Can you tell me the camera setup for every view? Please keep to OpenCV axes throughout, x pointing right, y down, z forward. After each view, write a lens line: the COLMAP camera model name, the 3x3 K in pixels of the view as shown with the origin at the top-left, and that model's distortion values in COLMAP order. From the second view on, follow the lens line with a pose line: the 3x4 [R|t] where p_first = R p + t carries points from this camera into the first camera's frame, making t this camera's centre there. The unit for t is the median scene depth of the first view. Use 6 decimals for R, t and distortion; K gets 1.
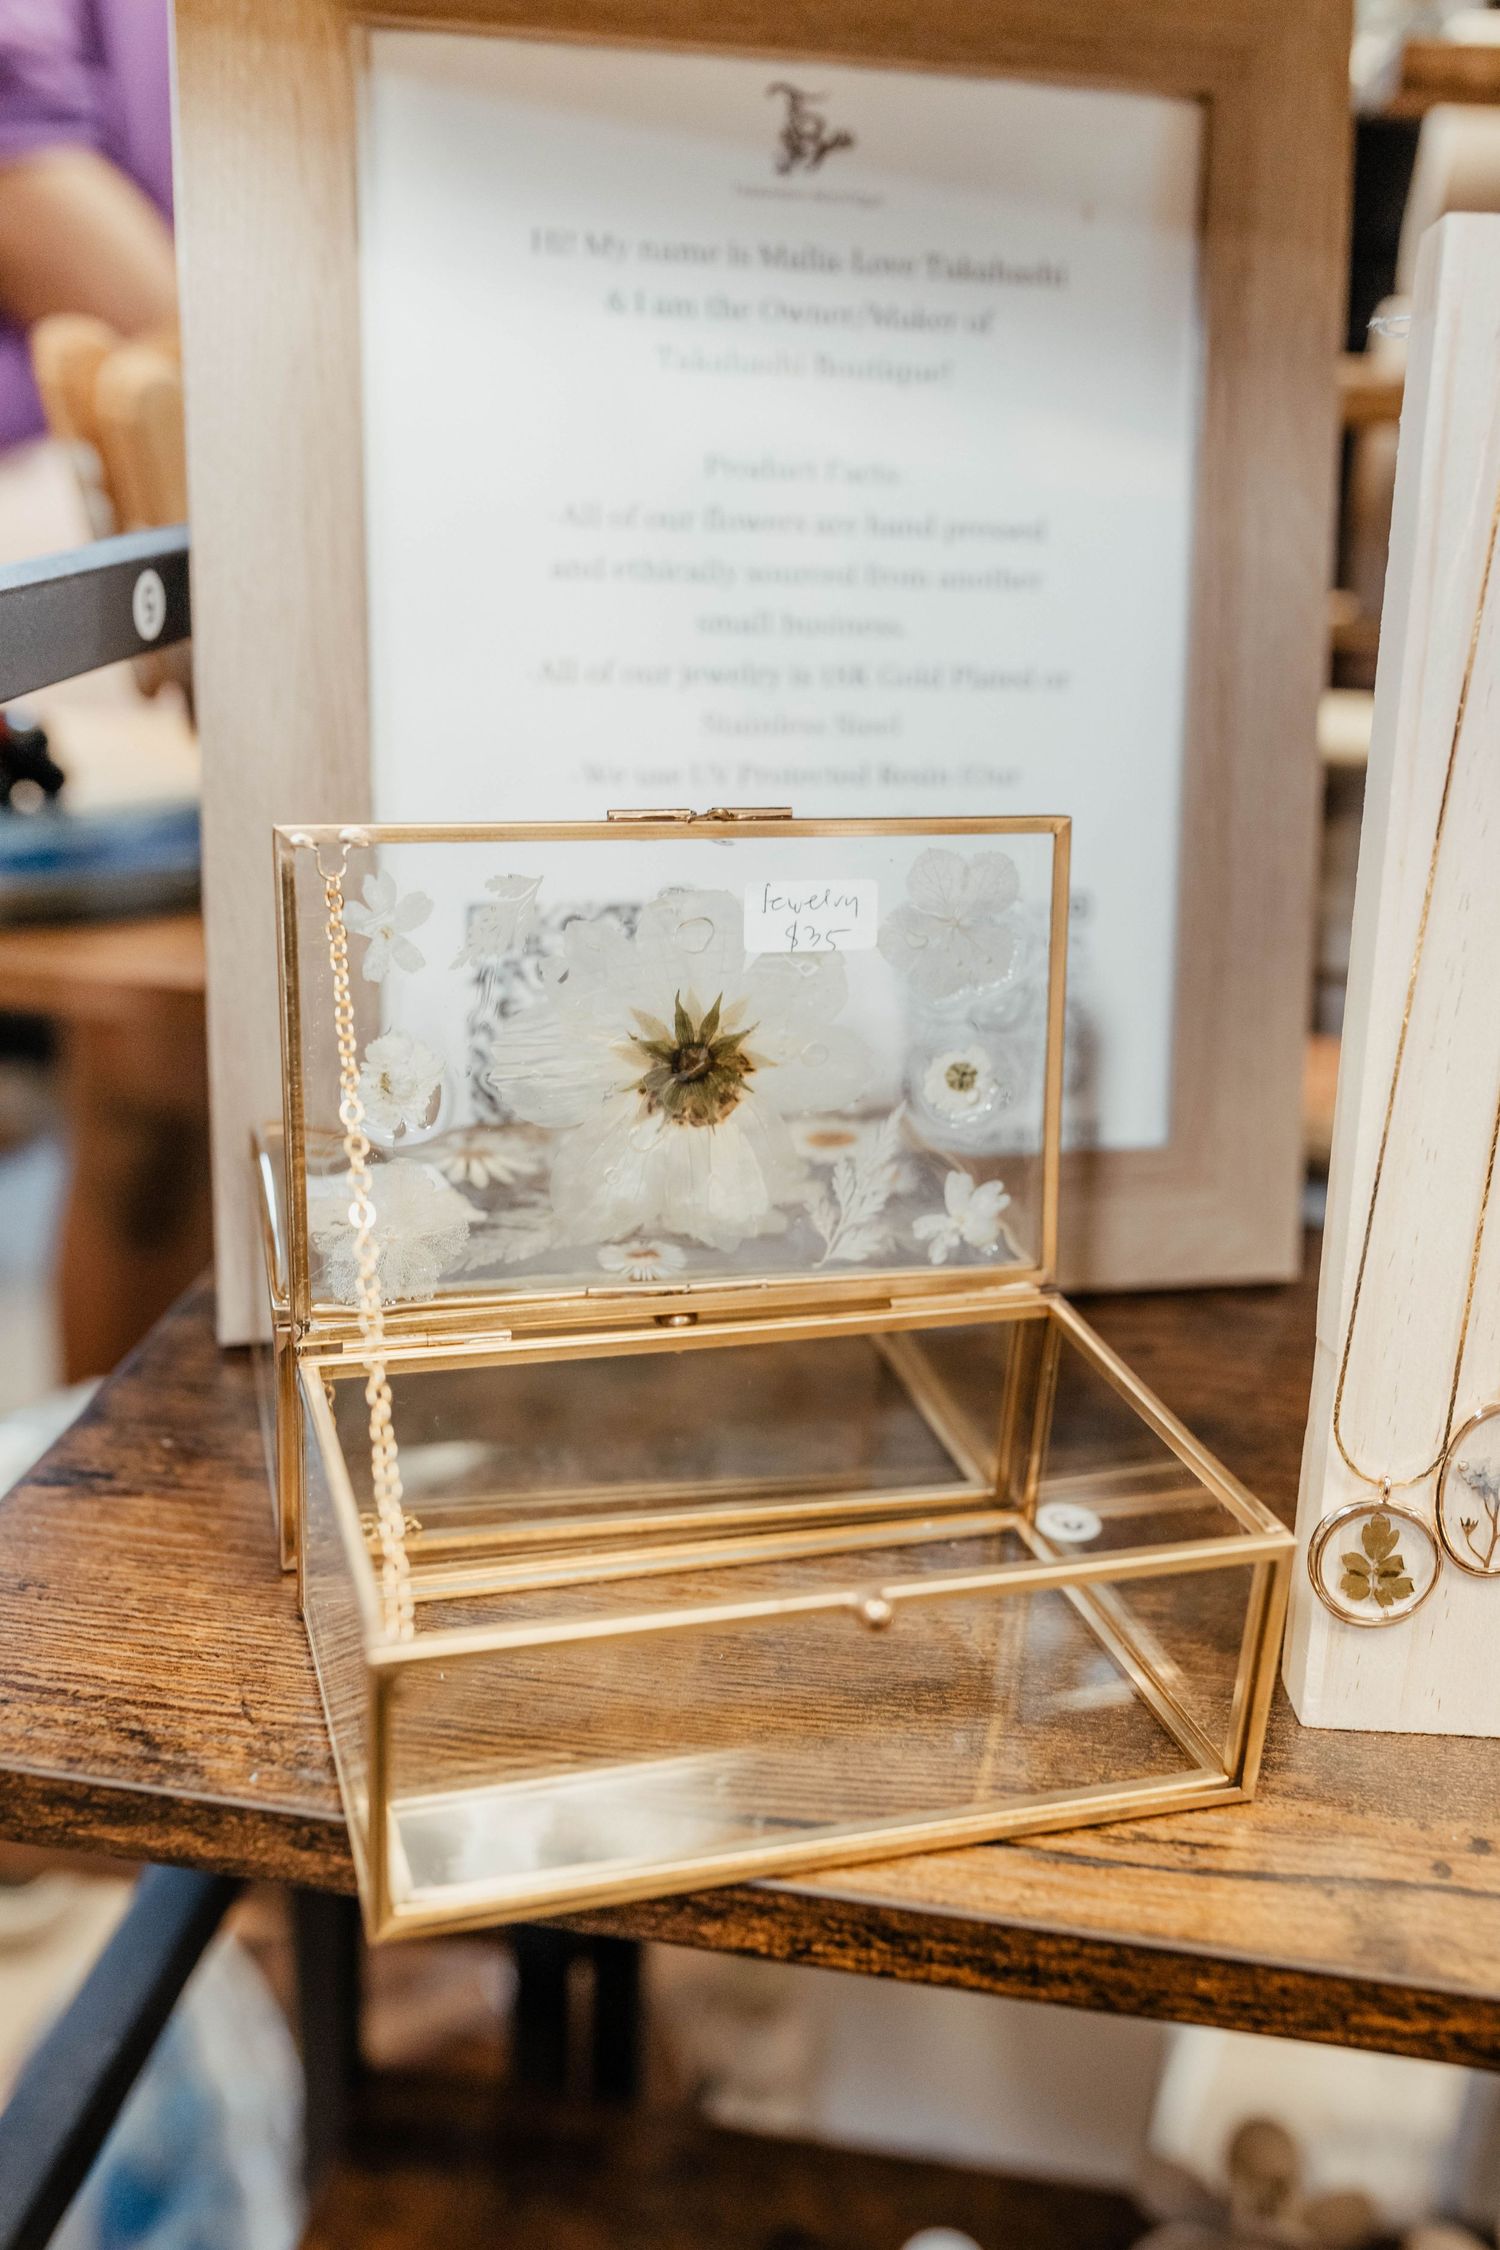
lens RADIAL K [[2181.3, 0, 744.0], [0, 2181.3, 1127.3], [0, 0, 1]] dist [-0.000504, 0.000000]
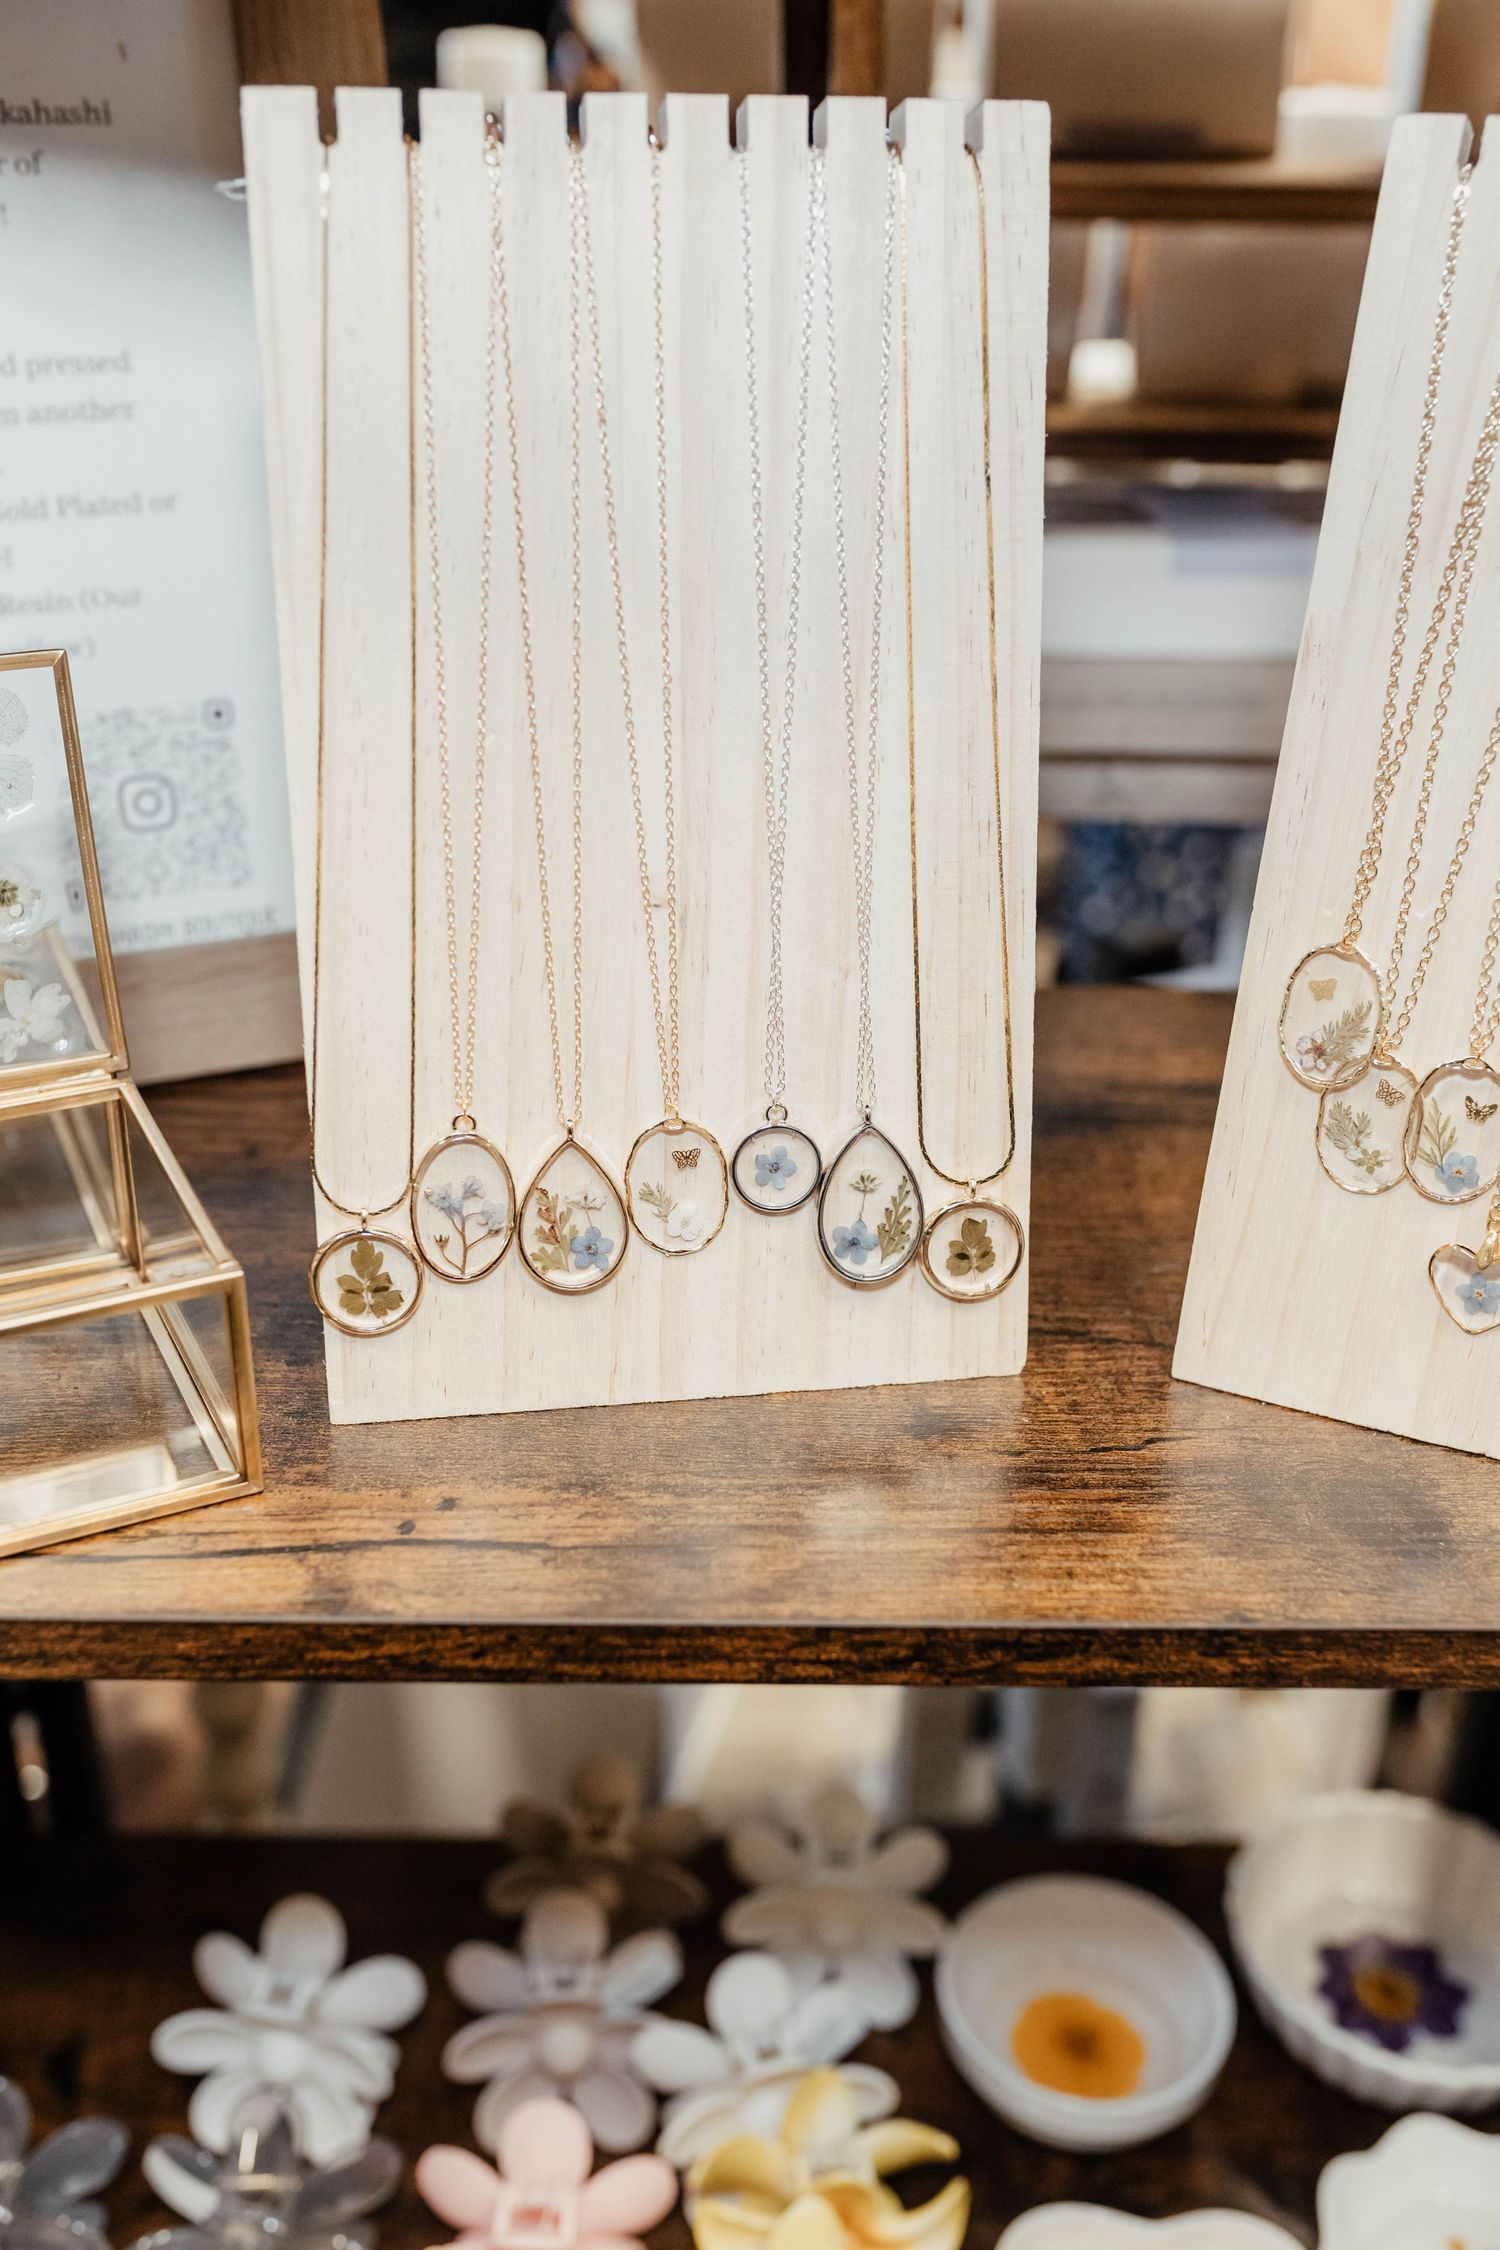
lens RADIAL K [[2181.3, 0, 753.2], [0, 2181.3, 1119.2], [0, 0, 1]] dist [-0.000504, 0.000000]
pose [[0.985981, -0.106754, 0.128236, 0.372391], [0.092316, 0.989217, 0.113703, -0.000371], [-0.138992, -0.100271, 0.985204, -0.182921]]
